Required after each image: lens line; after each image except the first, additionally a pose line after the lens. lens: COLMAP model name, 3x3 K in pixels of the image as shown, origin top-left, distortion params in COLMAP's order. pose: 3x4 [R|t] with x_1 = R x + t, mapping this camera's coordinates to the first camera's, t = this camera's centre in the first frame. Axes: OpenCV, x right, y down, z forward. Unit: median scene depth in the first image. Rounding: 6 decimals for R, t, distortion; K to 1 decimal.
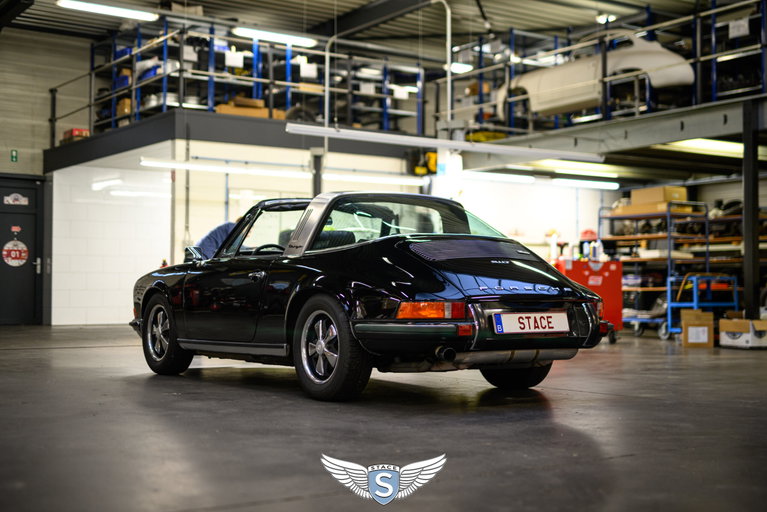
lens RADIAL K [[1080.4, 0, 383.5], [0, 1080.4, 256.0], [0, 0, 1]] dist [0.029968, 0.024217]
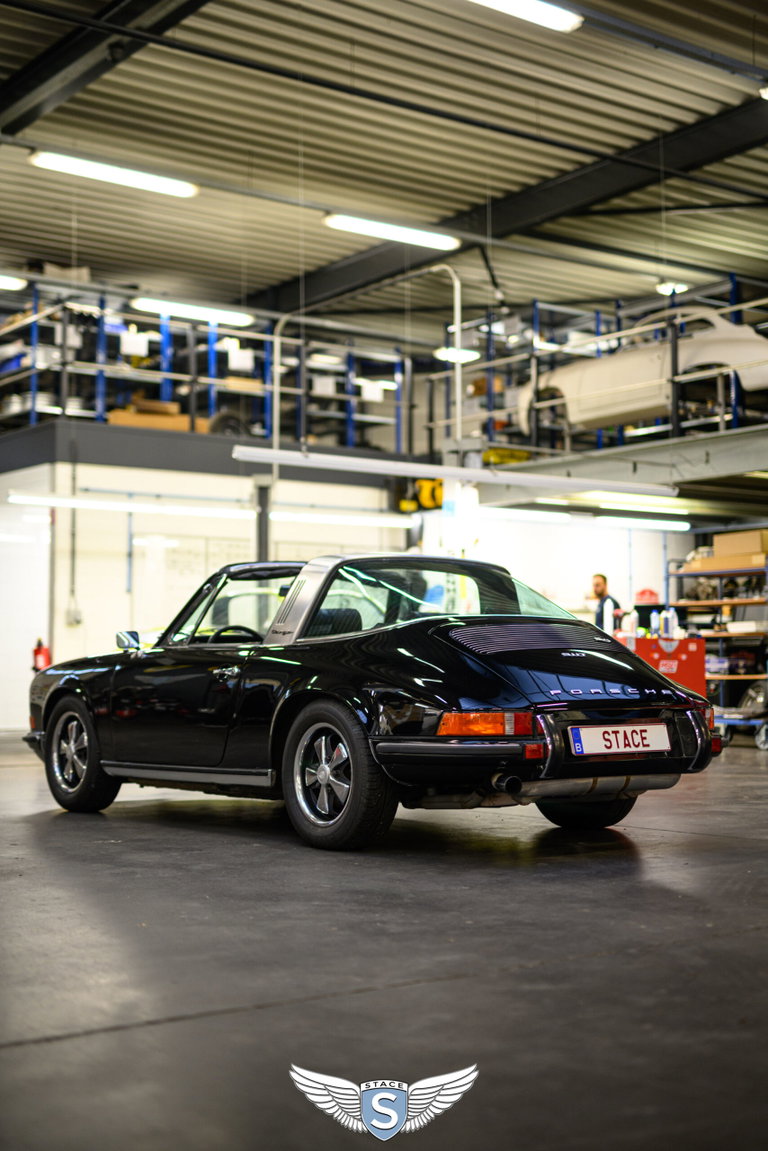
lens RADIAL K [[1608.7, 0, 384.0], [0, 1608.7, 575.5], [0, 0, 1]] dist [0.019956, 0.041416]
pose [[0.999194, -0.003891, 0.039950, -0.025313], [0.004975, 0.999621, -0.027077, -0.007698], [-0.039830, 0.027254, 0.998835, -0.029359]]
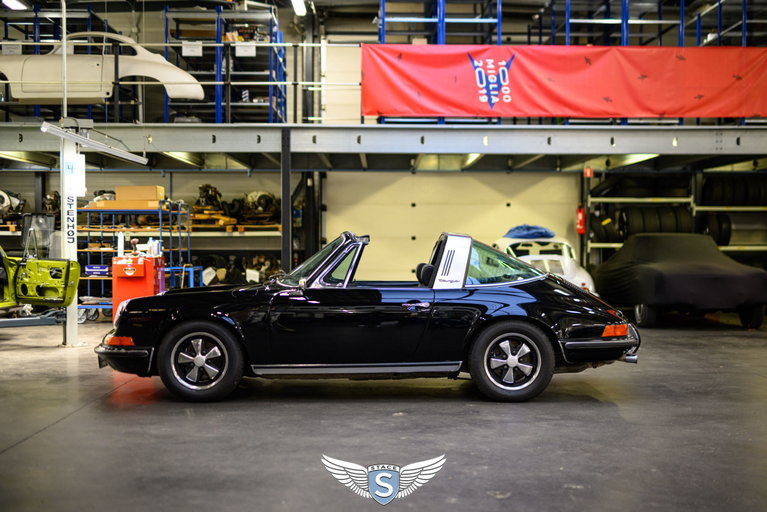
lens RADIAL K [[1093.5, 0, 383.5], [0, 1093.5, 256.0], [0, 0, 1]] dist [0.033467, 0.070687]
pose [[0.522668, -0.030187, 0.852001, -0.542095], [-0.021102, 0.998609, 0.048327, -0.045585], [-0.852275, -0.043238, 0.521304, 0.181088]]
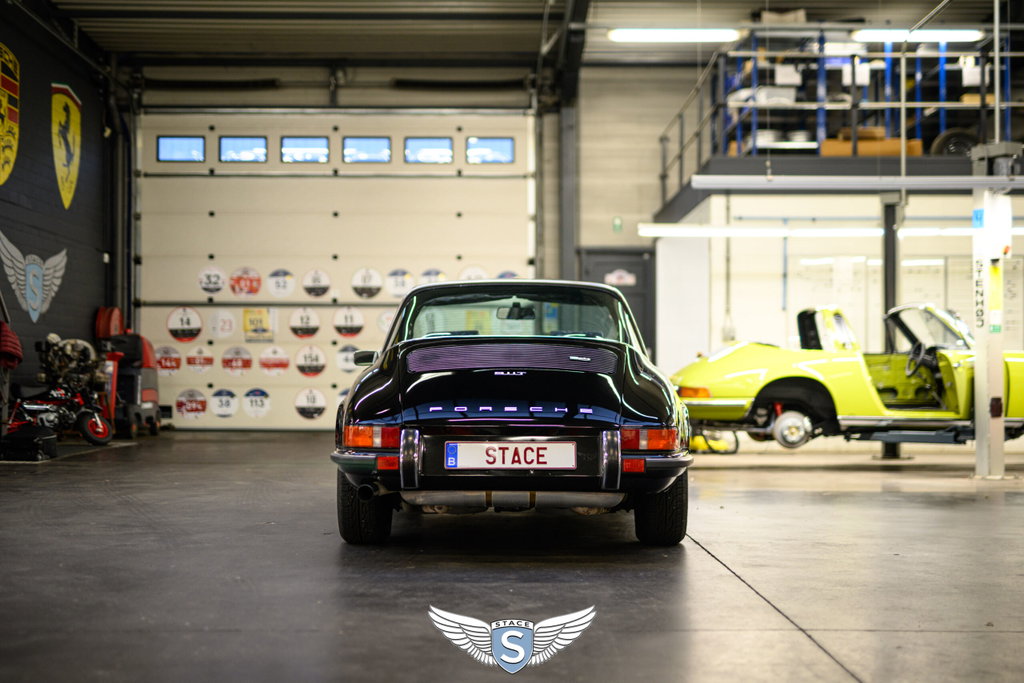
lens RADIAL K [[1459.9, 0, 512.0], [0, 1459.9, 341.5], [0, 0, 1]] dist [0.033467, 0.070687]
pose [[0.820653, -0.014687, -0.571237, 0.284230], [0.017444, 0.999848, -0.000646, -0.006548], [0.571160, -0.009435, 0.820785, 0.067859]]
